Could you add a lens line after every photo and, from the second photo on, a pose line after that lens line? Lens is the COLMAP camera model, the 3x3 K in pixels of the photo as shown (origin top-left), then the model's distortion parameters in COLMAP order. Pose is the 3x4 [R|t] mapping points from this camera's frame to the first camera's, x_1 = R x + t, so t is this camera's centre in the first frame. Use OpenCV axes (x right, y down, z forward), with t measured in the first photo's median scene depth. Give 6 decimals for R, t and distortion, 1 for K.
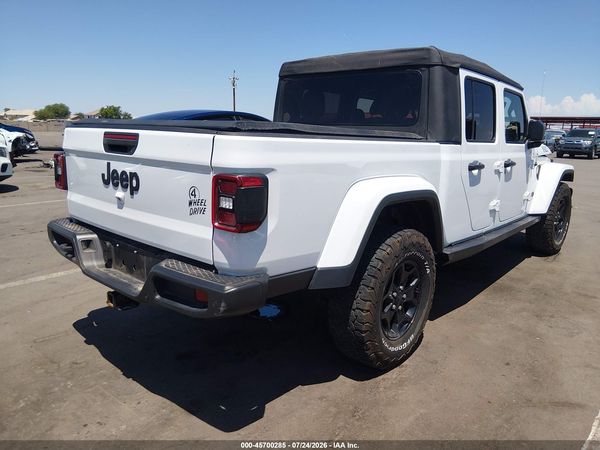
lens RADIAL K [[459.3, 0, 300.0], [0, 459.3, 225.0], [0, 0, 1]] dist [0.100324, -0.165229]
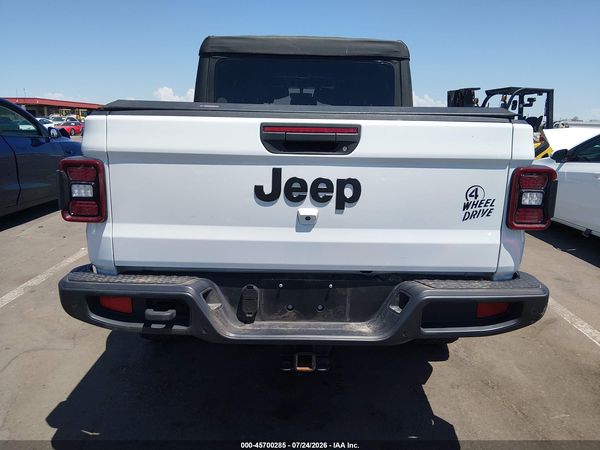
lens RADIAL K [[459.3, 0, 300.0], [0, 459.3, 225.0], [0, 0, 1]] dist [0.100324, -0.165229]
pose [[0.732748, -0.151578, 0.663403, -0.882656], [0.136810, 0.987786, 0.074584, -0.101586], [-0.666606, 0.036109, 0.744535, 0.494371]]
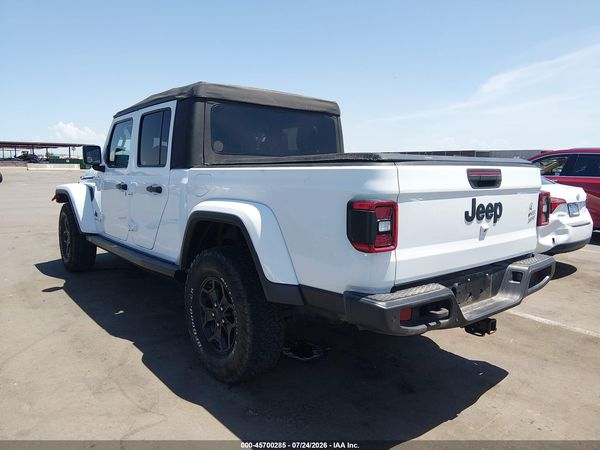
lens RADIAL K [[470.2, 0, 300.0], [0, 470.2, 225.0], [0, 0, 1]] dist [0.093145, -0.091436]
pose [[0.122683, -0.145353, 0.981744, -1.546230], [0.190514, 0.974268, 0.120439, -0.287028], [-0.973988, 0.172260, 0.147218, 1.277101]]
